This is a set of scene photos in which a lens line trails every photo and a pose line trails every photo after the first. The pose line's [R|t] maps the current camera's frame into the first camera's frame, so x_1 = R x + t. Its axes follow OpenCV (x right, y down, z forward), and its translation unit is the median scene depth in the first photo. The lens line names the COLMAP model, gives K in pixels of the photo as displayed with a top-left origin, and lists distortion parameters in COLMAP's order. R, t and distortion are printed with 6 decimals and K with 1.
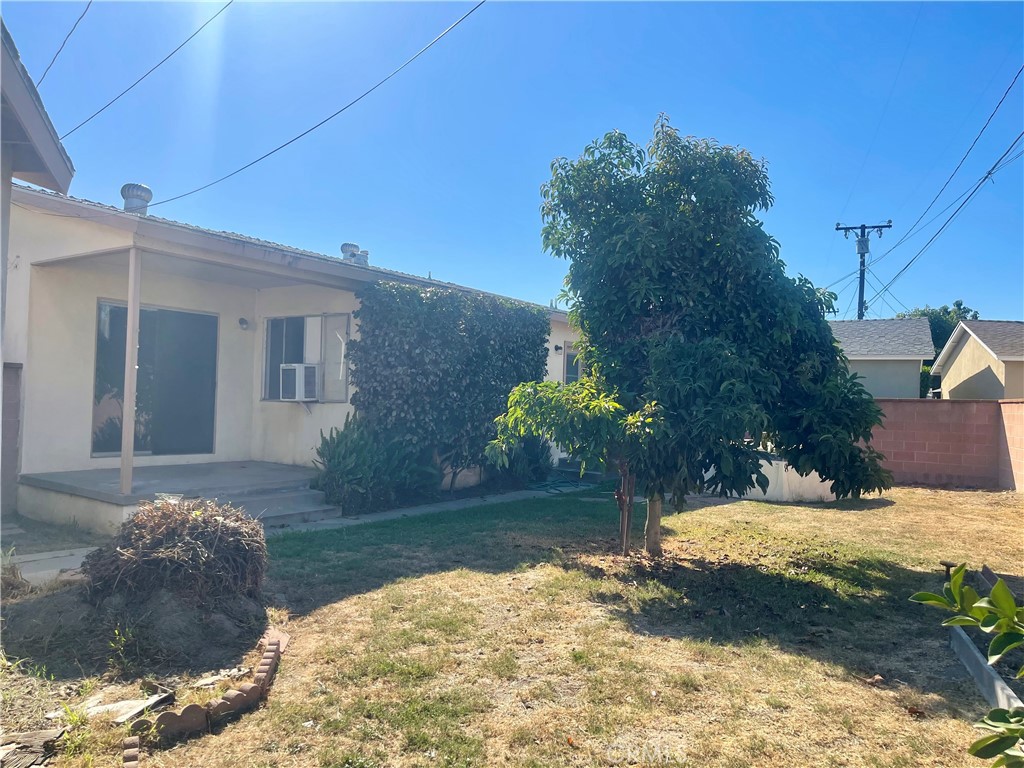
lens RADIAL K [[763.5, 0, 510.9], [0, 763.5, 397.7], [0, 0, 1]] dist [0.058211, -0.073777]
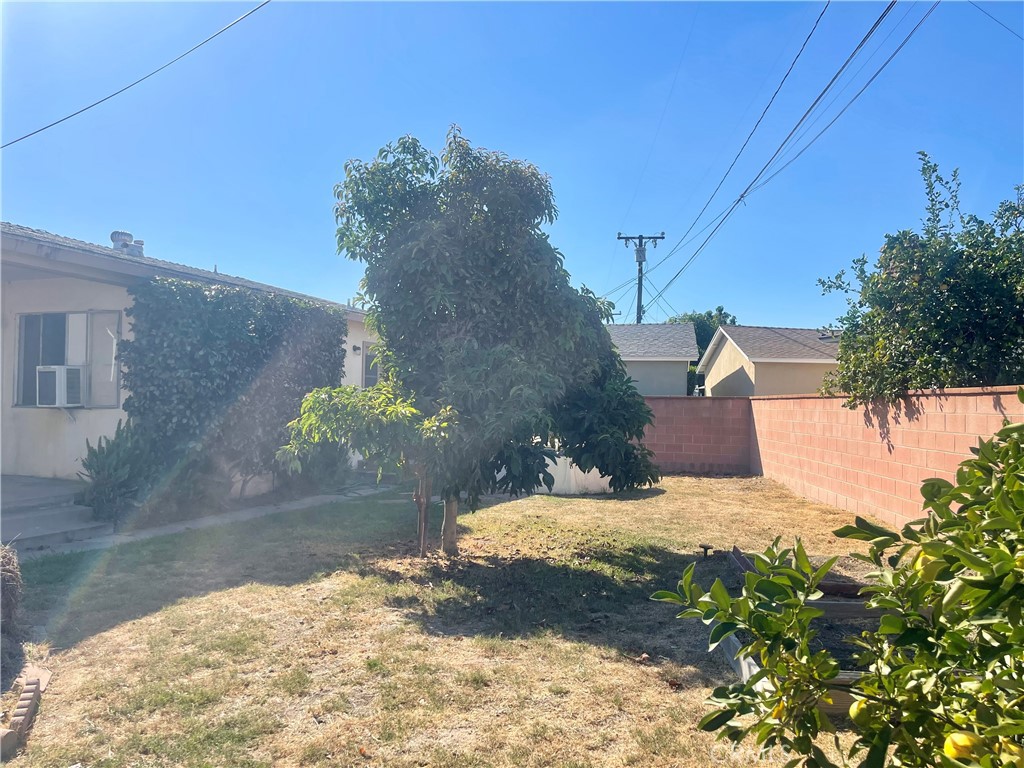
lens RADIAL K [[763.5, 0, 510.9], [0, 763.5, 397.7], [0, 0, 1]] dist [0.058211, -0.073777]
pose [[0.966961, -0.008530, 0.254781, 0.005457], [0.007394, 0.999958, 0.005416, -0.010368], [-0.254816, -0.003353, 0.966984, -0.012606]]
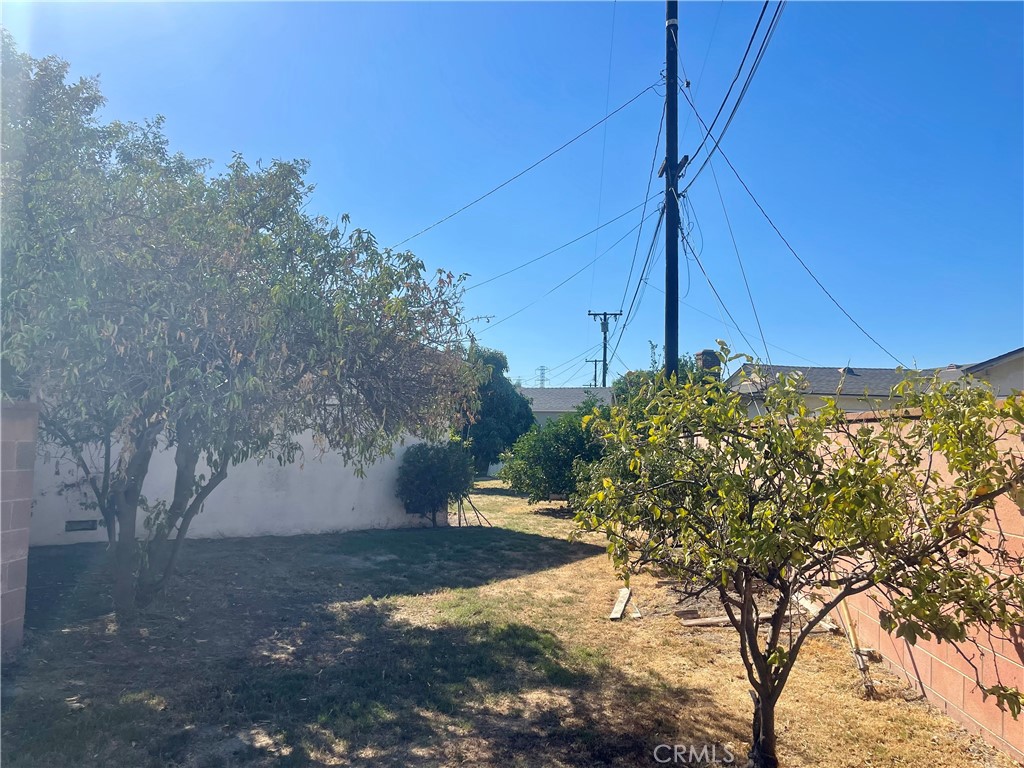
lens RADIAL K [[763.5, 0, 510.9], [0, 763.5, 397.7], [0, 0, 1]] dist [0.058211, -0.073777]
pose [[0.970951, -0.008424, 0.239129, -0.416439], [0.018197, 0.999086, -0.038689, -0.033923], [-0.238584, 0.041917, 0.970217, -2.152289]]
